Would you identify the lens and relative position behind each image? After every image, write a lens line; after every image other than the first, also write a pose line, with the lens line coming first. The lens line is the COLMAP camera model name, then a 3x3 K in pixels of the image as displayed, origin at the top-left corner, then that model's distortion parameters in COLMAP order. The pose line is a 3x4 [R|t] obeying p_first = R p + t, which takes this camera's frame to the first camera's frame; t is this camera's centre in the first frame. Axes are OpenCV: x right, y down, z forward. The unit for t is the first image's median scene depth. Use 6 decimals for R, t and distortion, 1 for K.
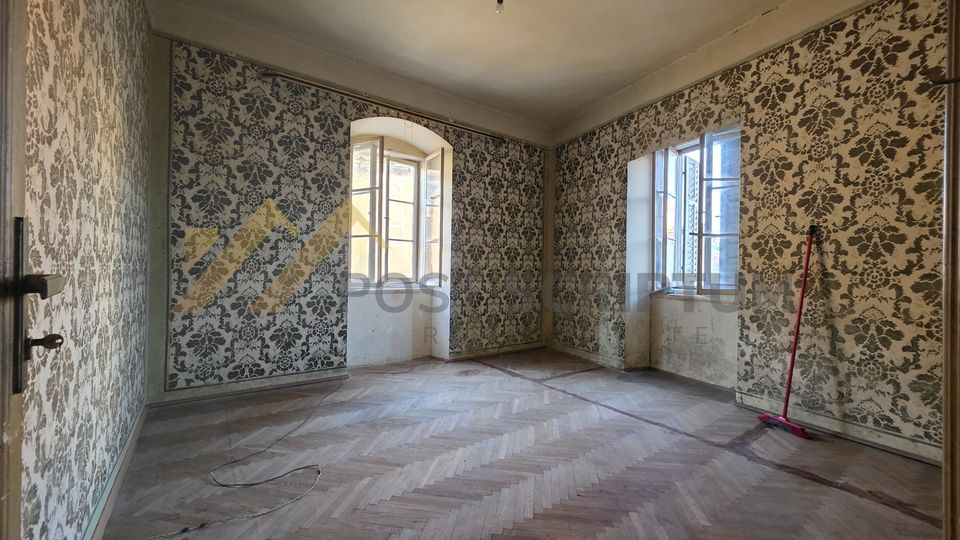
lens RADIAL K [[372.5, 0, 484.3], [0, 372.5, 271.4], [0, 0, 1]] dist [0.002175, 0.000249]
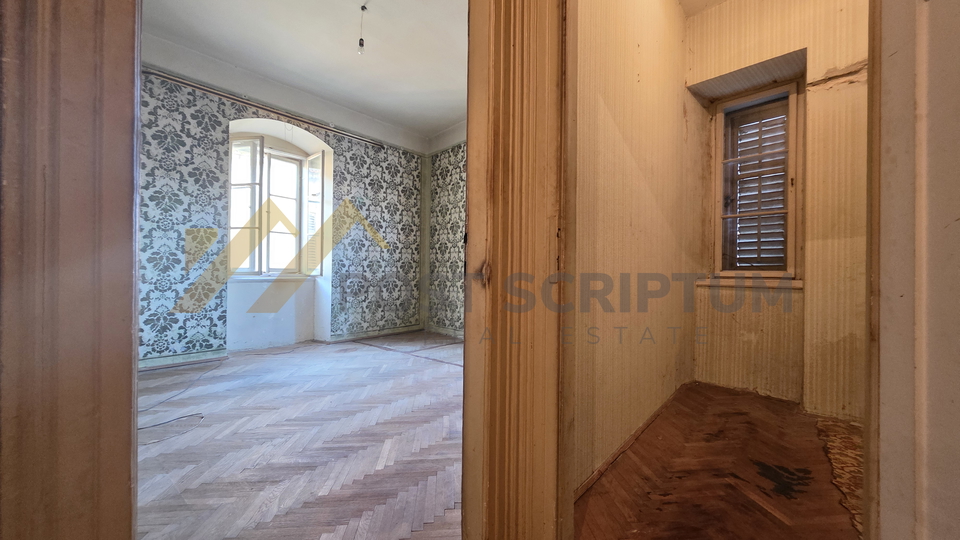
lens RADIAL K [[380.5, 0, 482.3], [0, 380.5, 272.9], [0, 0, 1]] dist [0.000307, 0.000047]
pose [[0.970911, -0.003540, 0.239414, 0.089278], [0.002475, 0.999986, 0.004750, 0.034437], [-0.239427, -0.004020, 0.970906, -0.253272]]
